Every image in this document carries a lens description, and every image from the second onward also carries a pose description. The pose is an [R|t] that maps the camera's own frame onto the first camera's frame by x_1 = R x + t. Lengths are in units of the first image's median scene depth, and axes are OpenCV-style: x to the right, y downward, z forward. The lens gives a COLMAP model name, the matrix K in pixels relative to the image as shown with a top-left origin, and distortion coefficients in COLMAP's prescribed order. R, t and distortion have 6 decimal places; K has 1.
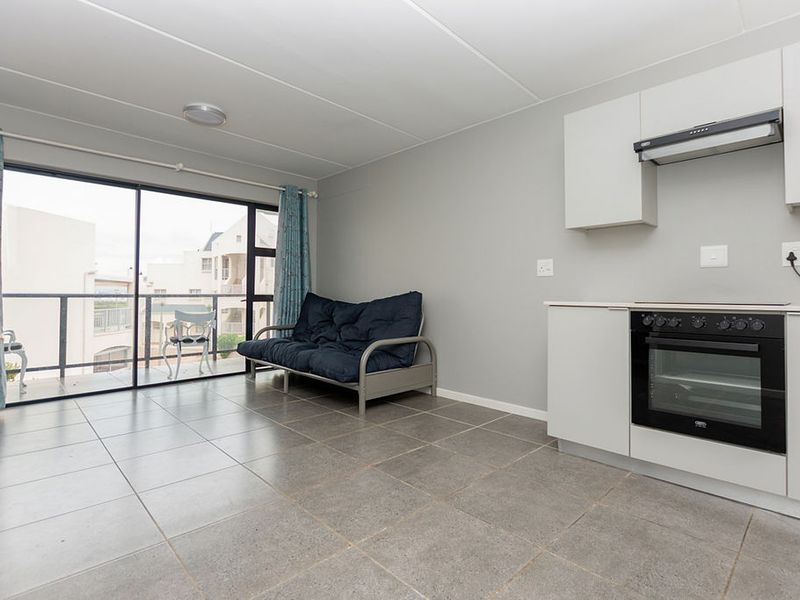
lens RADIAL K [[400.4, 0, 394.7], [0, 400.4, 294.7], [0, 0, 1]] dist [0.004917, 0.001345]
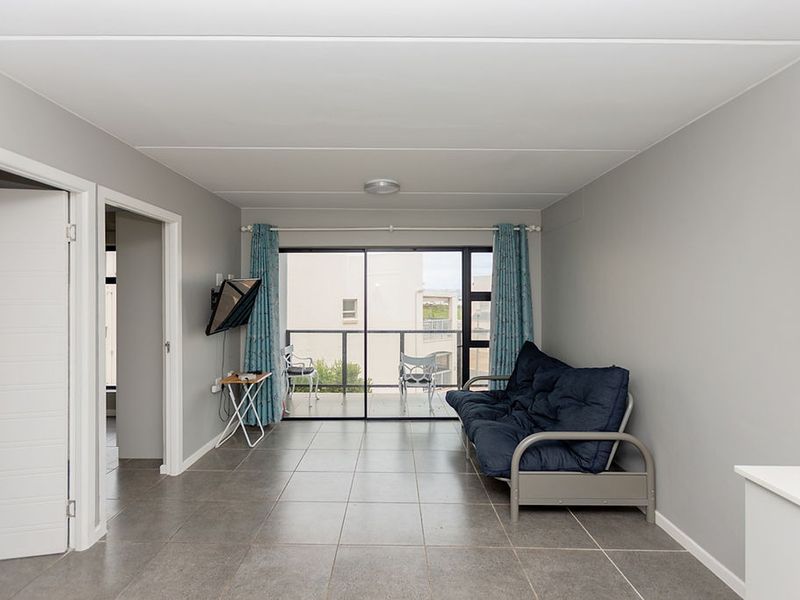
lens RADIAL K [[417.1, 0, 402.7], [0, 417.1, 294.4], [0, 0, 1]] dist [0.015112, 0.000962]
pose [[0.719443, -0.001155, -0.694550, 0.239575], [-0.003068, 0.999984, -0.004841, -0.107696], [0.694544, 0.005613, 0.719428, 0.155776]]
